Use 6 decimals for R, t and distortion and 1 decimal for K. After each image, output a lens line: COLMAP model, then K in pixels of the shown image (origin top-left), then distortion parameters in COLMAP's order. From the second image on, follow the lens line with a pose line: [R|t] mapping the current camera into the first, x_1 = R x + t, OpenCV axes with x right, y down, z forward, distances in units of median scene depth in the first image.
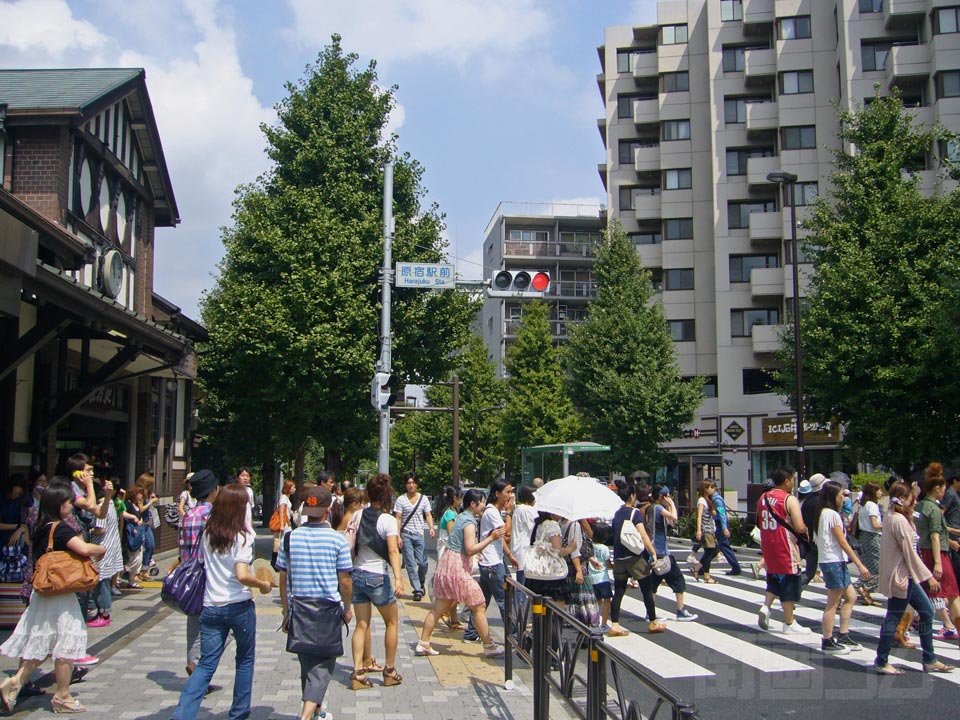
lens RADIAL K [[1047.1, 0, 481.0], [0, 1047.1, 341.2], [0, 0, 1]] dist [-0.018959, -0.028152]
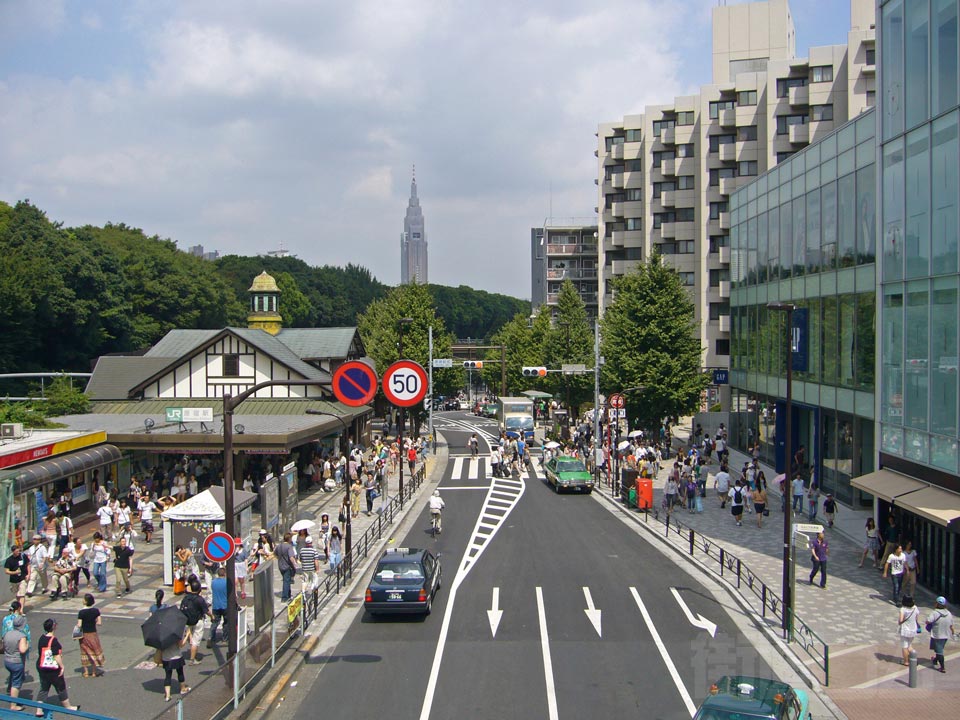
lens RADIAL K [[997.6, 0, 462.2], [0, 997.6, 358.1], [0, 0, 1]] dist [-0.064515, -0.006667]
pose [[0.986613, -0.004620, -0.163011, 0.201491], [0.028468, 0.989129, 0.144270, -0.207705], [0.160572, -0.146979, 0.976019, -0.780065]]
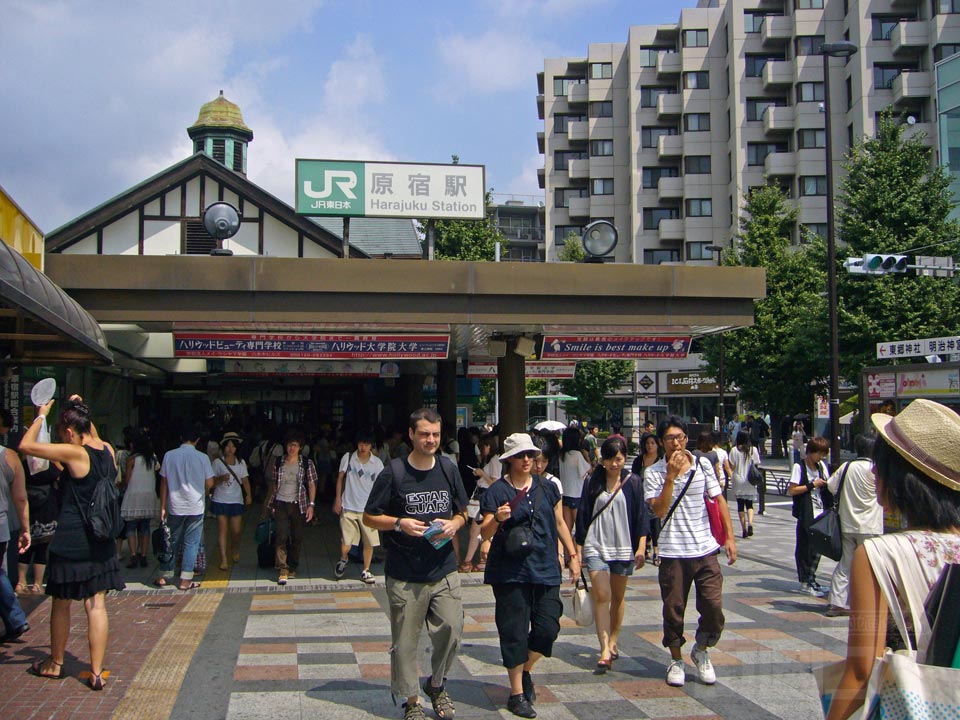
lens RADIAL K [[1031.6, 0, 480.0], [0, 1031.6, 360.0], [0, 0, 1]] dist [-0.042463, -0.007801]
pose [[0.992408, -0.000570, 0.122987, -0.135462], [-0.008920, 0.997022, 0.076597, -0.043573], [-0.122665, -0.077113, 0.989448, -0.288368]]
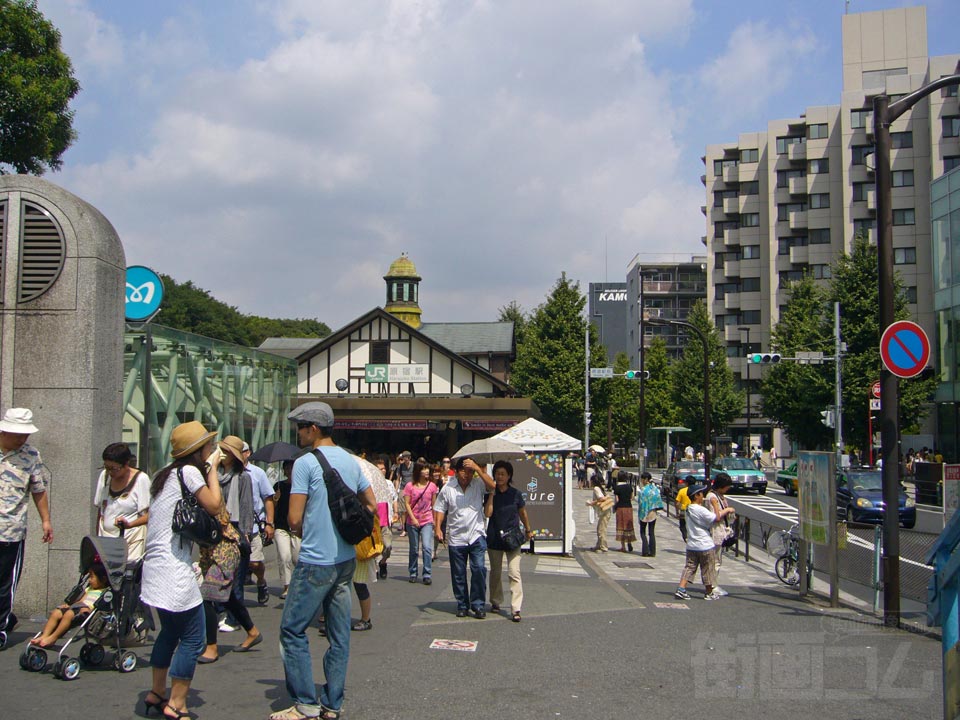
lens RADIAL K [[1031.6, 0, 480.0], [0, 1031.6, 360.0], [0, 0, 1]] dist [-0.042463, -0.007801]
pose [[0.989840, -0.006721, -0.142030, 0.005595], [0.015193, 0.998163, 0.058648, -0.103836], [0.141375, -0.060210, 0.988123, -0.666144]]
